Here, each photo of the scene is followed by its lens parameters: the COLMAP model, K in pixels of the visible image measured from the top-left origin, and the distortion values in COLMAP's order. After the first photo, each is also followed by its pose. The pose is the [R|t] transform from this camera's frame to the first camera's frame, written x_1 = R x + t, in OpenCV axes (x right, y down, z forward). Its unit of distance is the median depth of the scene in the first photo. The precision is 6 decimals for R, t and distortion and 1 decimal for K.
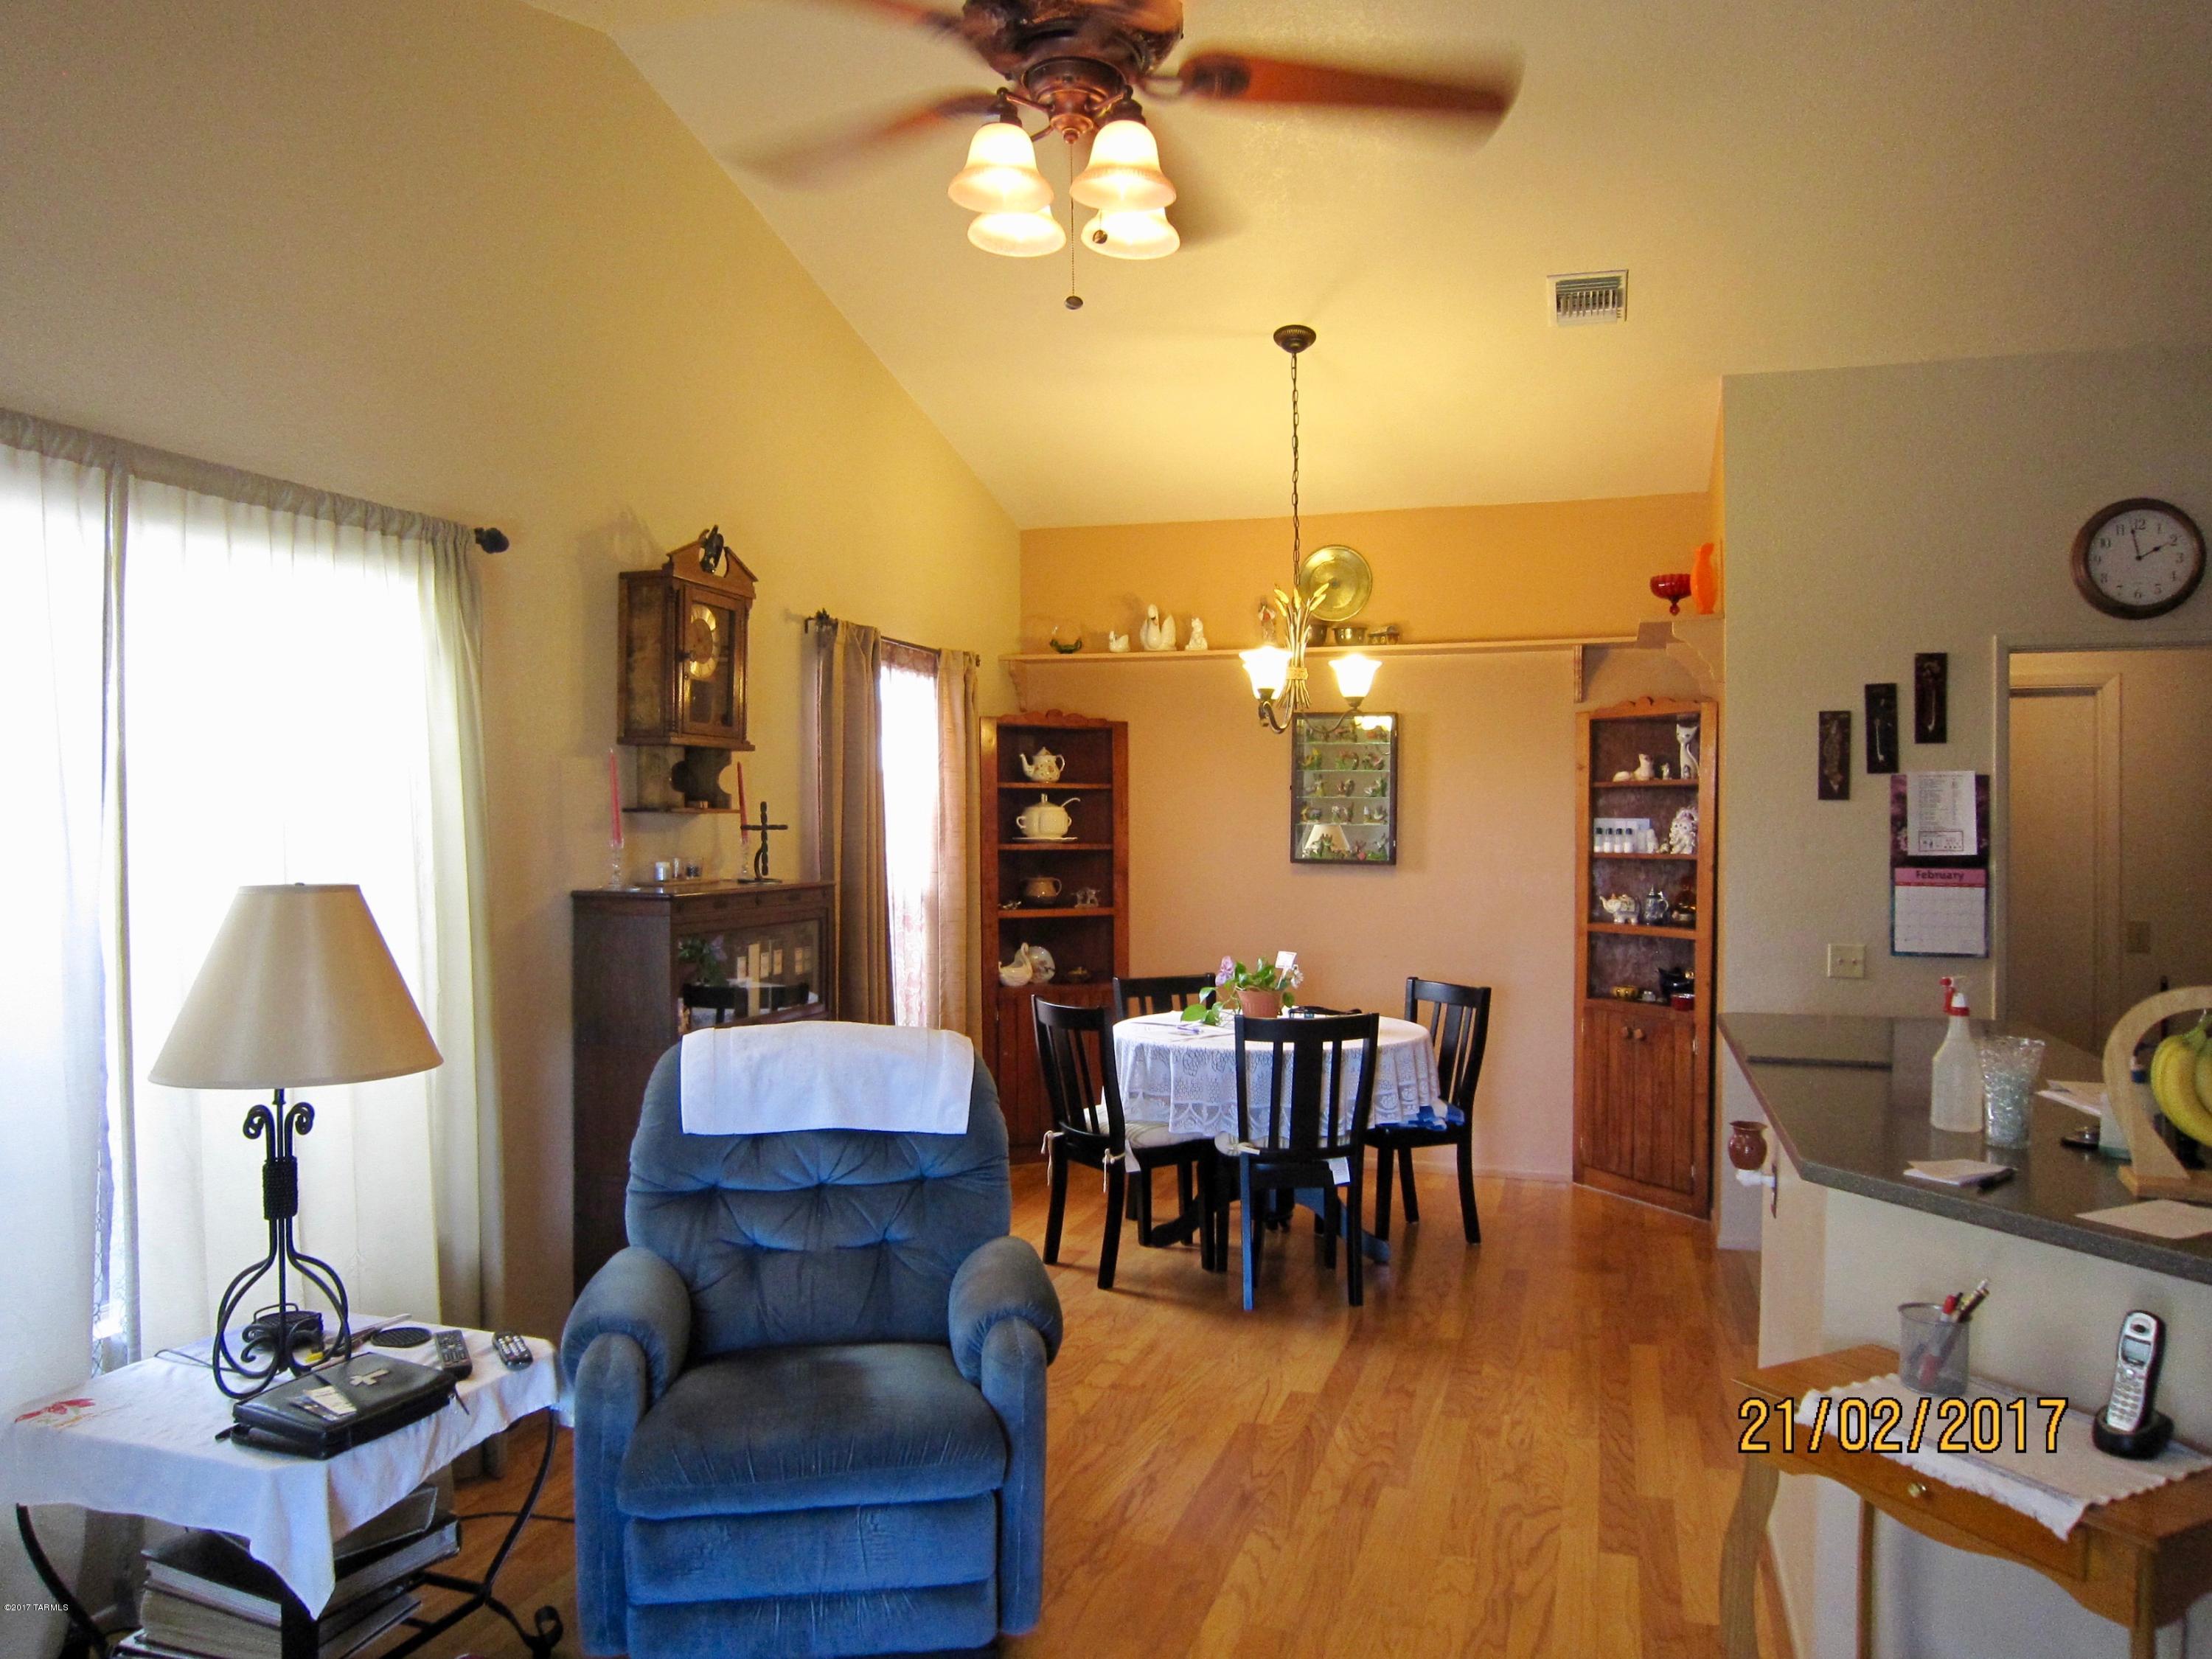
lens RADIAL K [[1589.2, 0, 1098.3], [0, 1589.2, 827.6], [0, 0, 1]] dist [-0.072586, 0.031803]
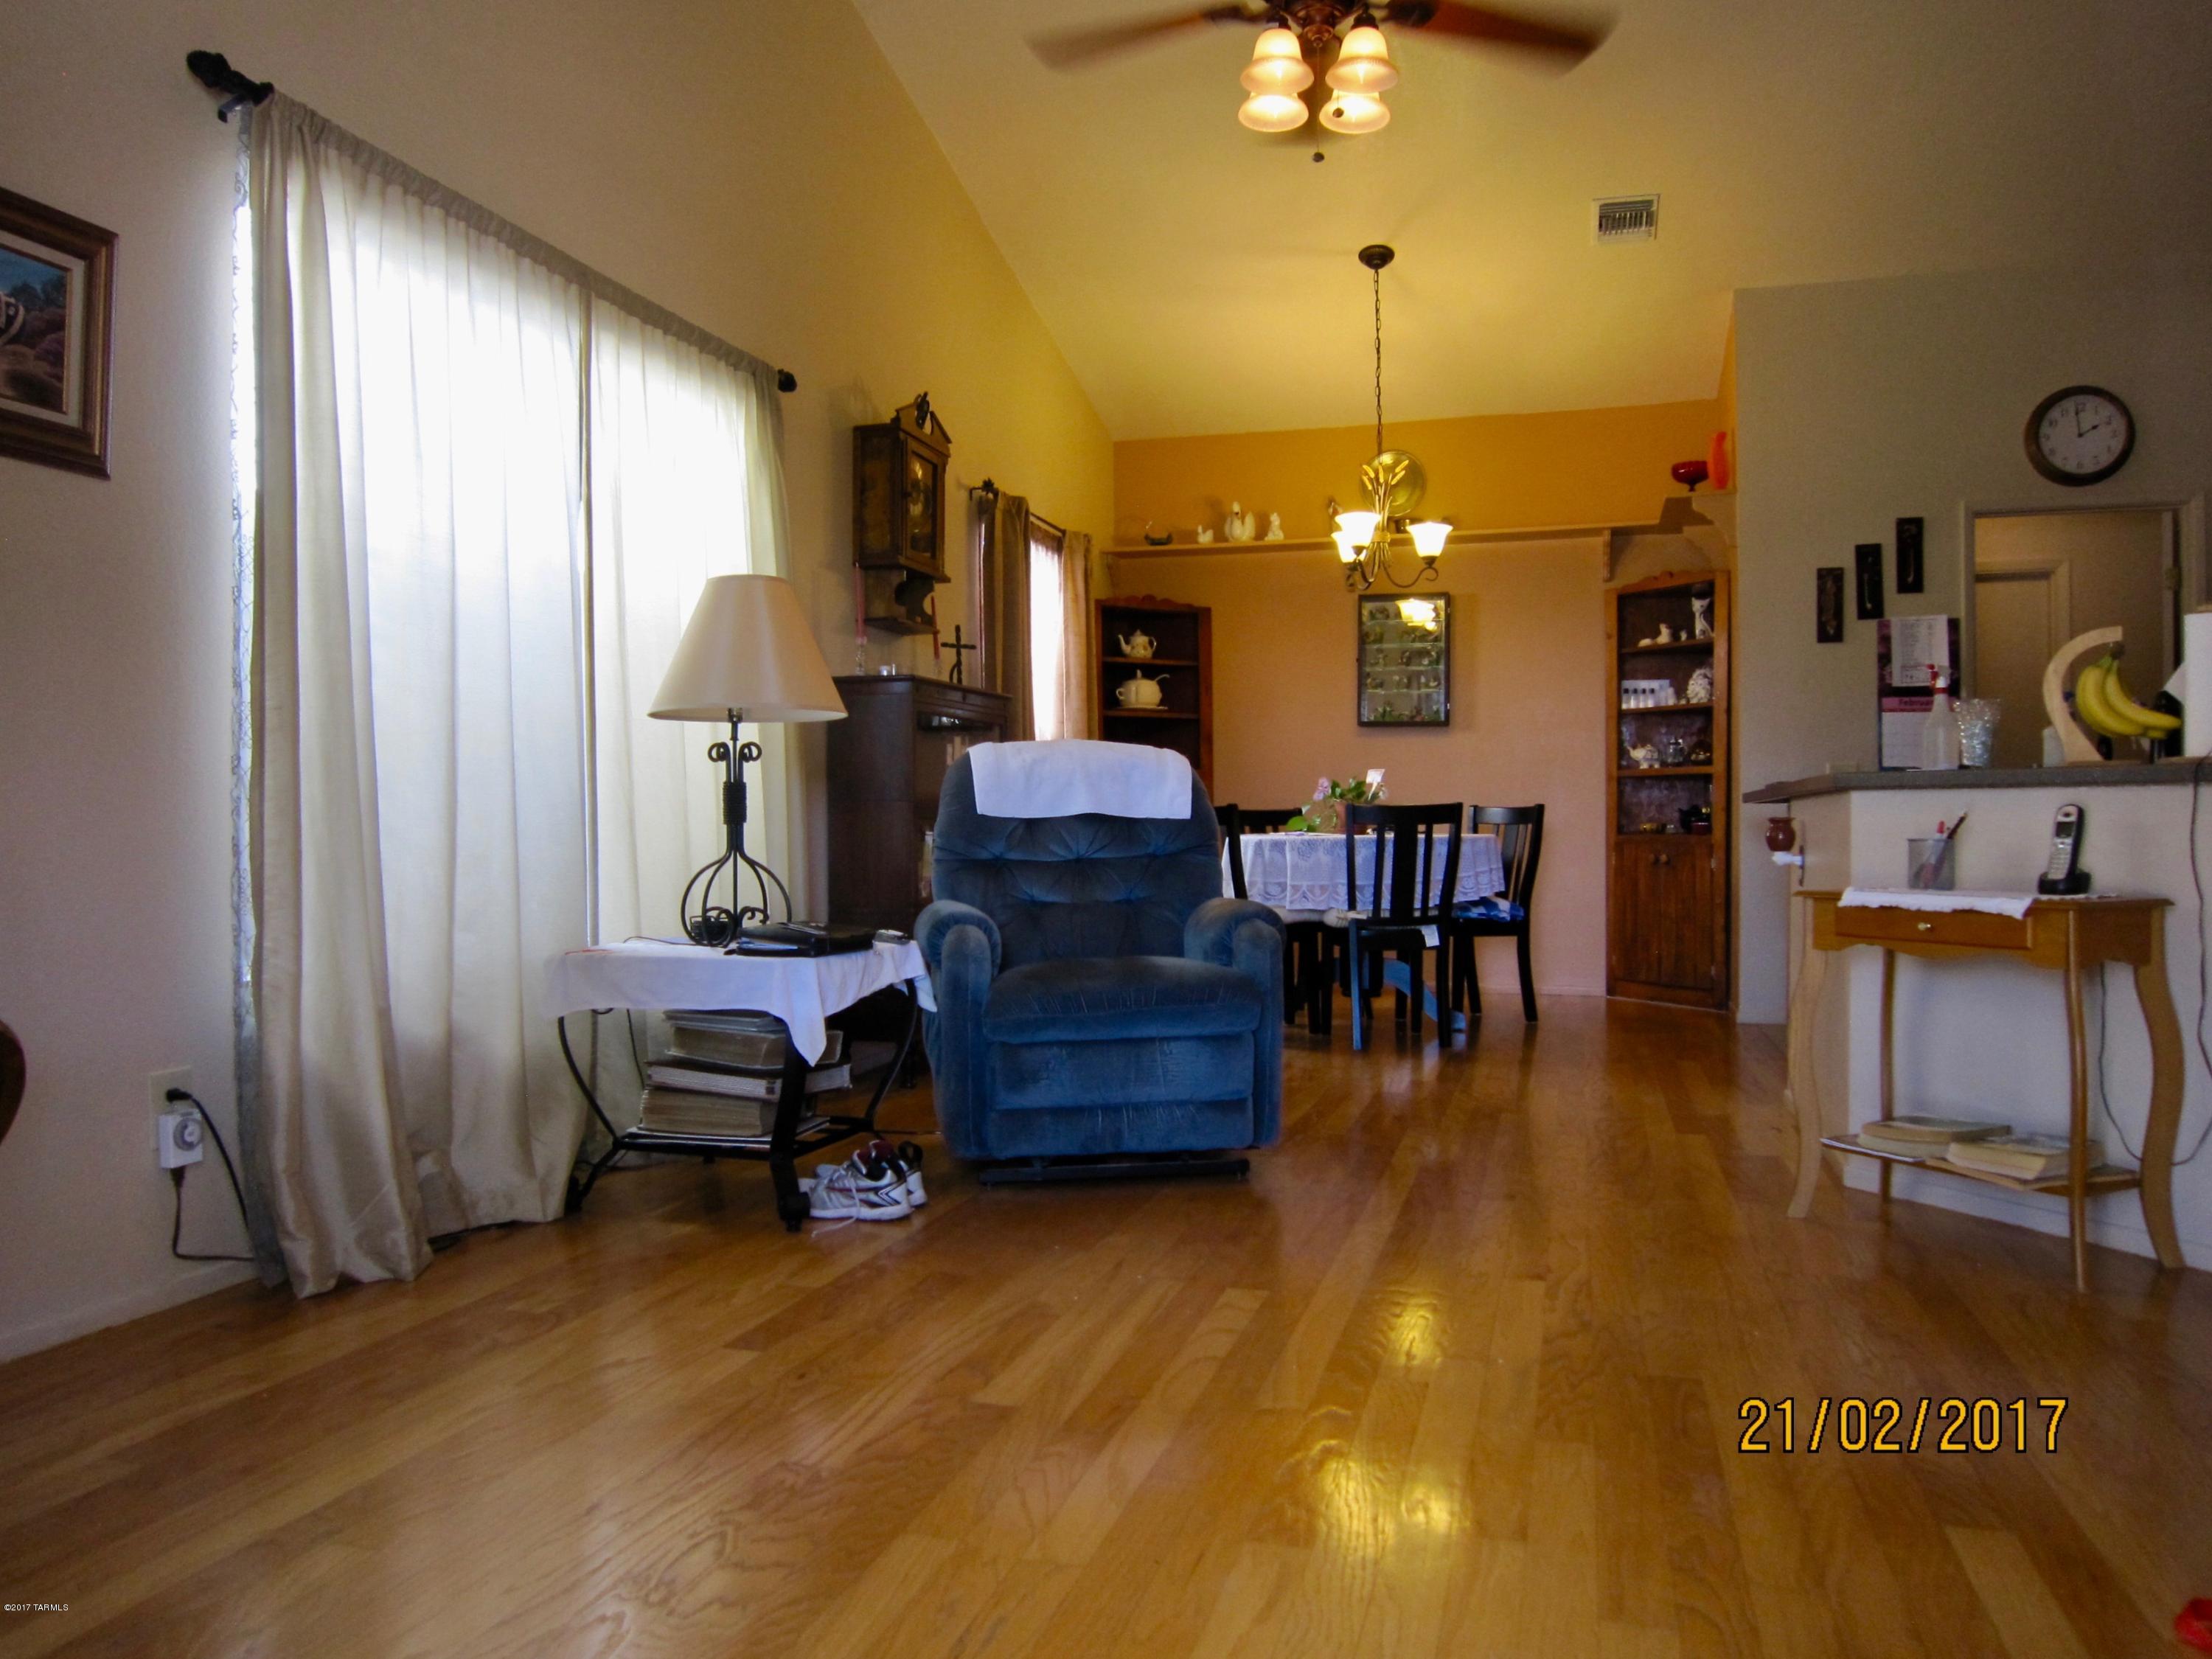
lens RADIAL K [[1589.2, 0, 1103.4], [0, 1589.2, 829.5], [0, 0, 1]] dist [-0.072586, 0.031803]
pose [[0.999794, -0.006769, 0.019137, -0.113567], [0.006733, 0.999976, 0.001908, 0.125606], [-0.019150, -0.001779, 0.999815, -0.192018]]
